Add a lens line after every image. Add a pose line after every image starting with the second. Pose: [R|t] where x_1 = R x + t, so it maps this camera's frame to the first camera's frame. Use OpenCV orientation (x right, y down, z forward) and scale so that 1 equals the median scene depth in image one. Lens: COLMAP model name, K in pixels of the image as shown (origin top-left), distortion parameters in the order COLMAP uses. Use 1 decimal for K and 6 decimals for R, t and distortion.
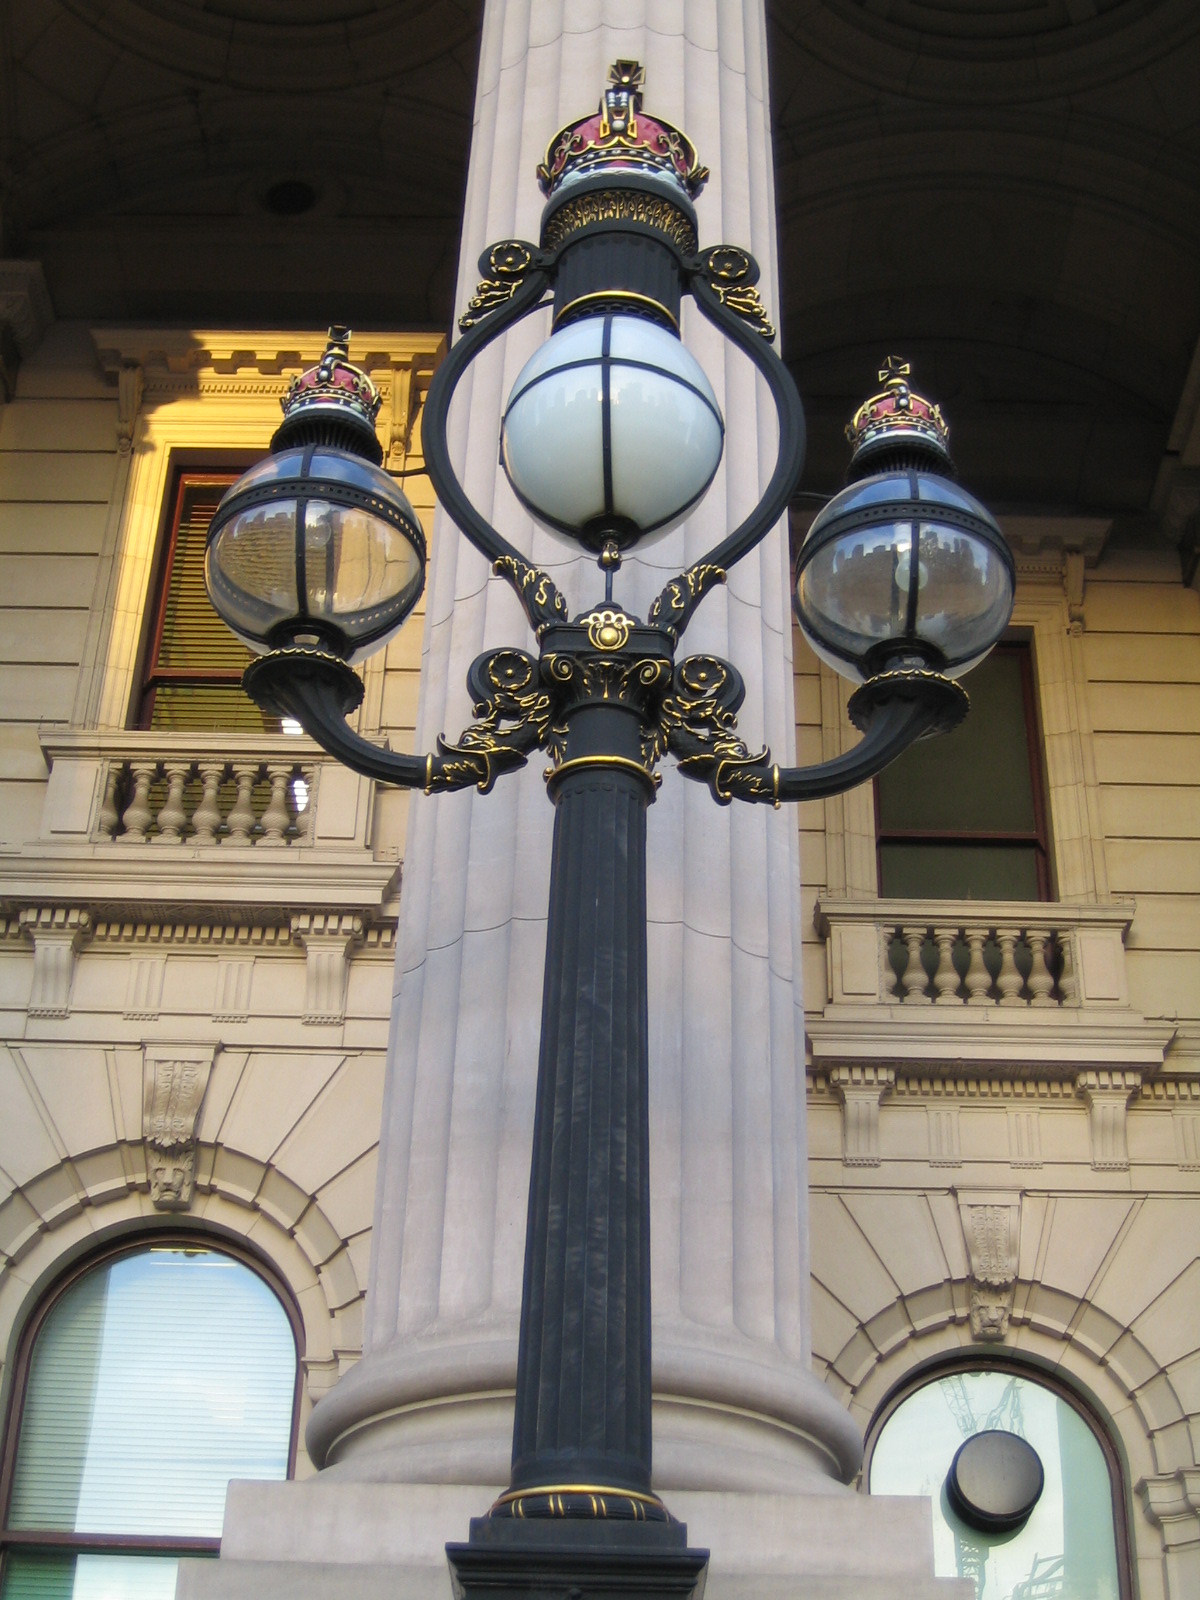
lens RADIAL K [[2350.5, 0, 605.7], [0, 2350.5, 810.1], [0, 0, 1]] dist [-0.082738, 0.000000]
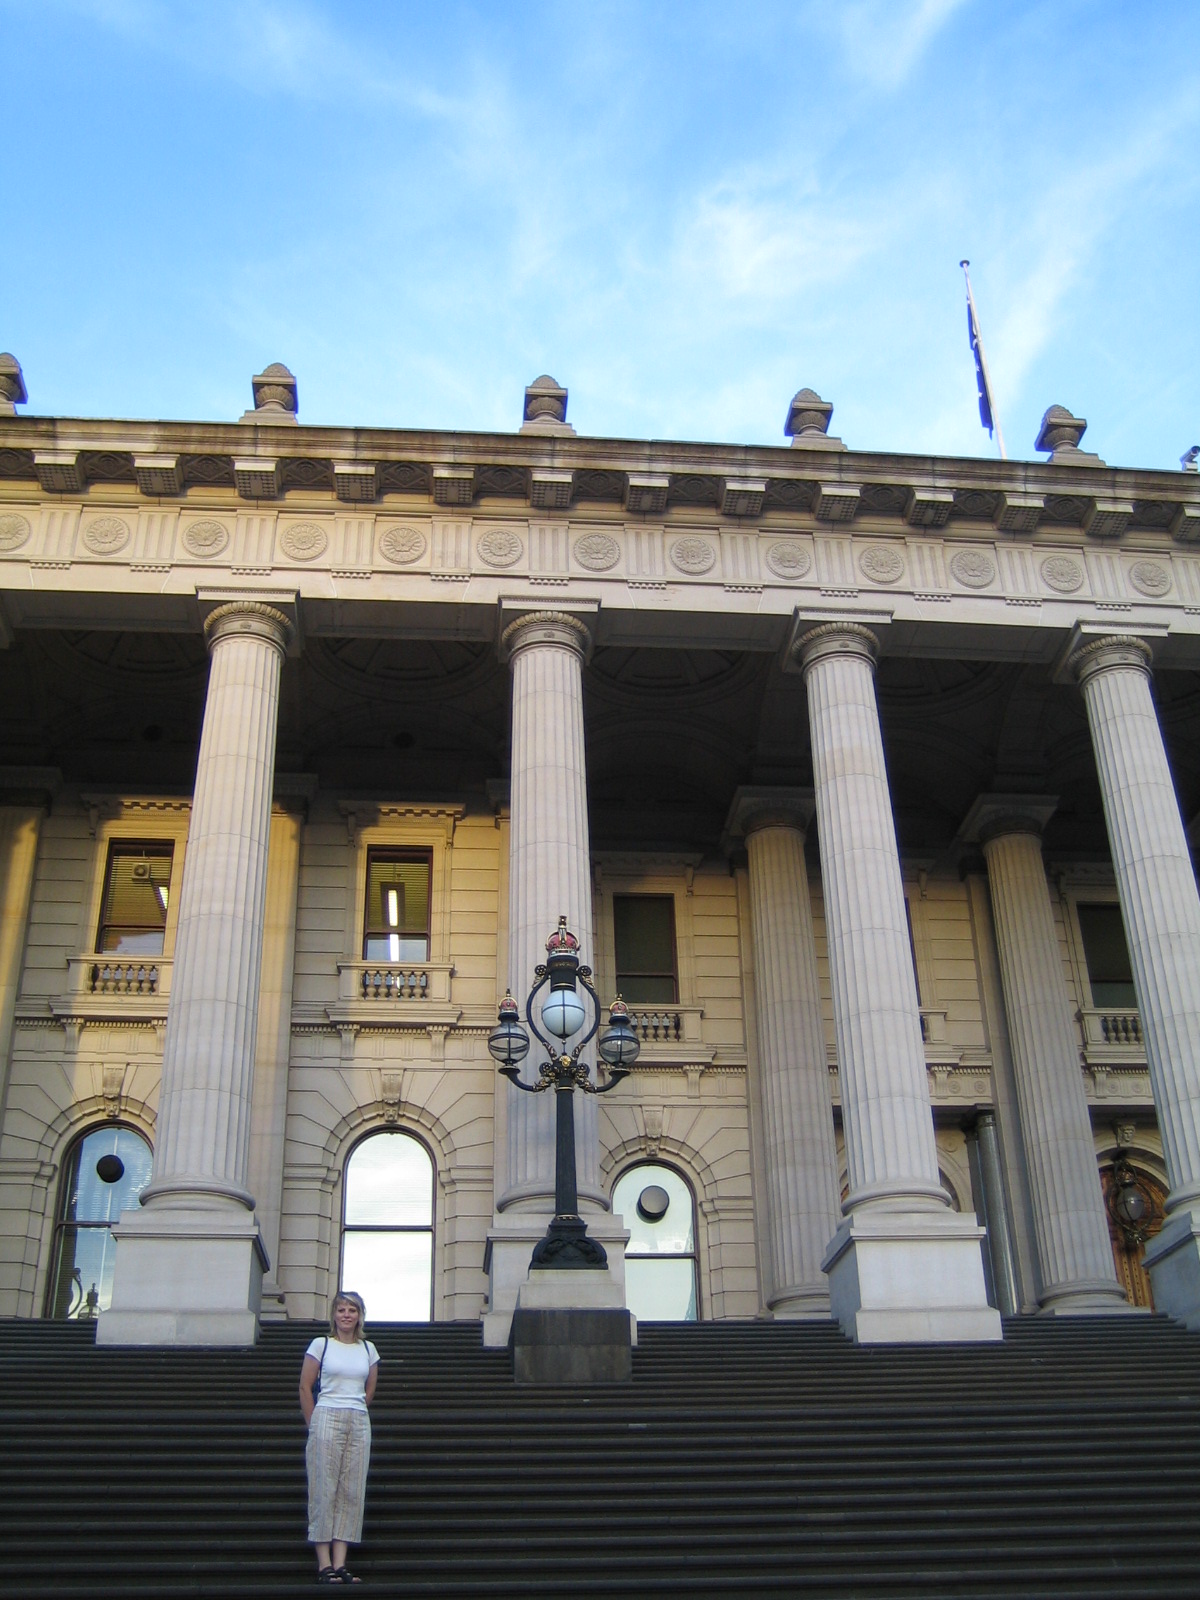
lens RADIAL K [[1666.5, 0, 597.1], [0, 1666.5, 793.1], [0, 0, 1]] dist [-0.098475, 0.000000]
pose [[0.995044, 0.003570, 0.099372, -0.126846], [-0.008407, 0.998798, 0.048300, -0.360972], [-0.099080, -0.048896, 0.993877, -1.153048]]
